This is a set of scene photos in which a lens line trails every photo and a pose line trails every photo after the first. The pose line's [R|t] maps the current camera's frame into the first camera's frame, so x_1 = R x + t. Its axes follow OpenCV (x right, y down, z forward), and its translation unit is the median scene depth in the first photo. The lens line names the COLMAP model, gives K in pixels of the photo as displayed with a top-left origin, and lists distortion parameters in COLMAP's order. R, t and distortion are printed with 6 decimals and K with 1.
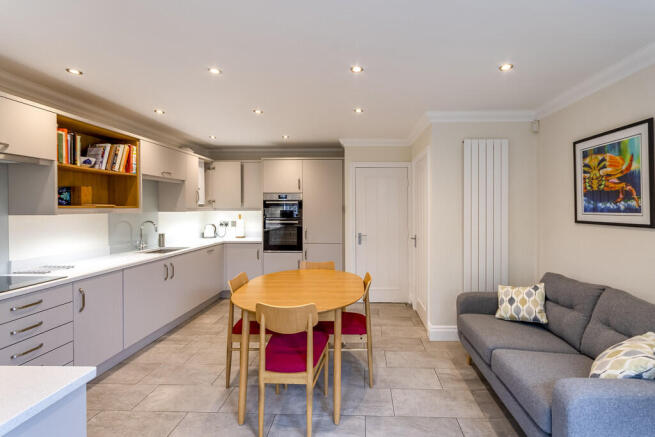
lens RADIAL K [[287.6, 0, 328.8], [0, 287.6, 208.2], [0, 0, 1]] dist [-0.000082, 0.000018]
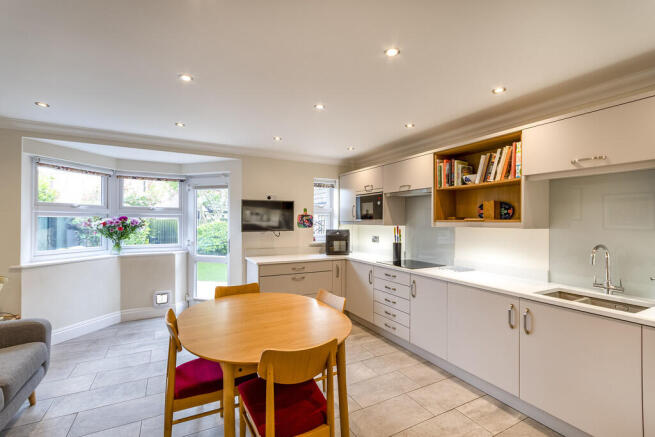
lens RADIAL K [[282.1, 0, 327.5], [0, 282.1, 218.5], [0, 0, 1]] dist [0.000467, 0.000172]
pose [[-0.812002, -0.006109, -0.583622, 0.200395], [-0.003708, 0.999979, -0.005309, -0.005127], [0.583643, -0.002147, -0.812008, 1.455134]]
